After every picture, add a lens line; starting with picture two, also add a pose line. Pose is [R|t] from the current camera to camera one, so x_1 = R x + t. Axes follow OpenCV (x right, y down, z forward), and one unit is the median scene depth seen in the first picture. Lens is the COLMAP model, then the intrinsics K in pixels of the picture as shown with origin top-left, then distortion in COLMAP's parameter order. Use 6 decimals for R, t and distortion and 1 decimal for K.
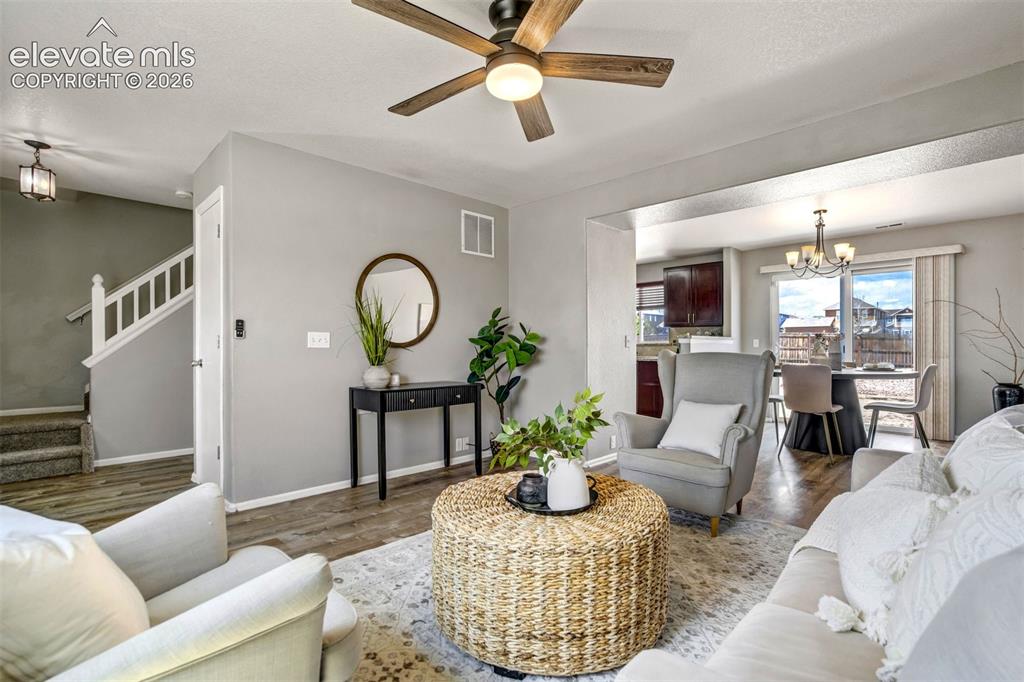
lens RADIAL K [[469.4, 0, 512.2], [0, 469.4, 338.2], [0, 0, 1]] dist [-0.032669, 0.018364]
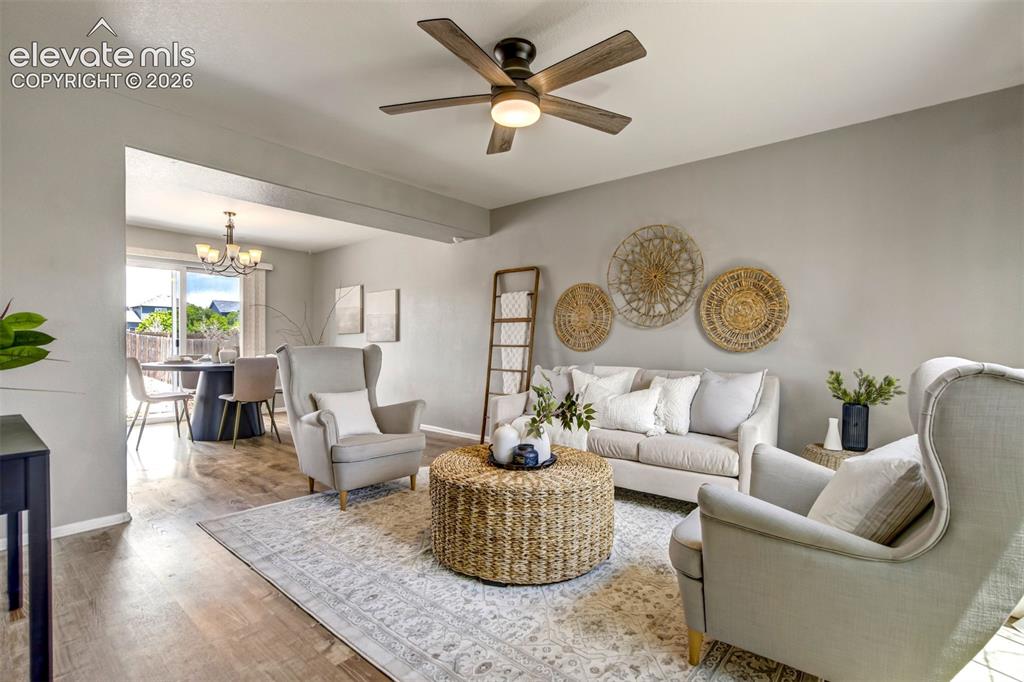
lens RADIAL K [[478.2, 0, 521.7], [0, 478.2, 352.6], [0, 0, 1]] dist [-0.039976, 0.021614]
pose [[-0.089646, -0.028904, 0.995554, -0.478891], [-0.019469, 0.999439, 0.027264, 0.001248], [-0.995783, -0.016939, -0.090158, 0.437583]]
